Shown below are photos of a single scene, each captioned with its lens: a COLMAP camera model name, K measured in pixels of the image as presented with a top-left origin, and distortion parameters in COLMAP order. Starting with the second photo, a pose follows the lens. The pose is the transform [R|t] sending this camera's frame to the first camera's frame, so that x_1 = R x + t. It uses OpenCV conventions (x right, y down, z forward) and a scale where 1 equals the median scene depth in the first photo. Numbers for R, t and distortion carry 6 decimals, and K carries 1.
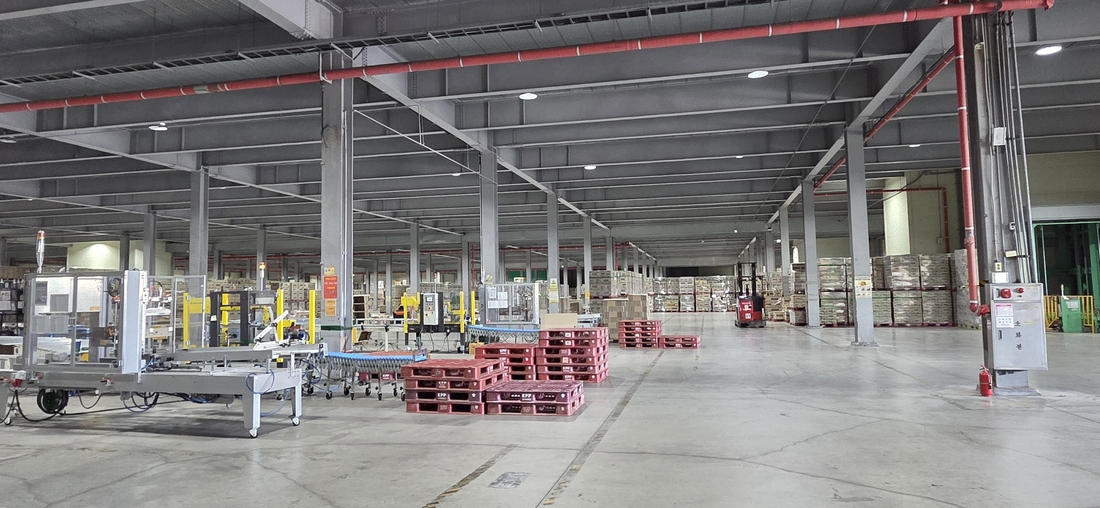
lens RADIAL K [[659.6, 0, 553.3], [0, 659.6, 249.5], [0, 0, 1]] dist [0.019663, -0.001986]
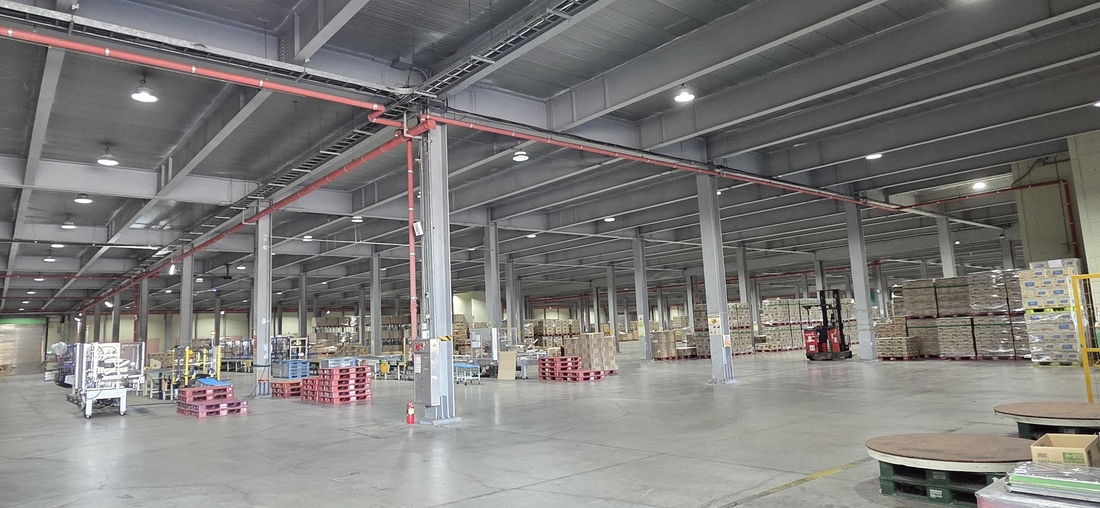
lens RADIAL K [[659.6, 0, 552.9], [0, 659.6, 255.2], [0, 0, 1]] dist [0.019663, -0.001986]
pose [[0.793344, -0.092462, -0.601711, 0.591865], [0.076017, 0.995709, -0.052779, -0.009918], [0.604009, -0.003869, 0.796968, 0.023135]]
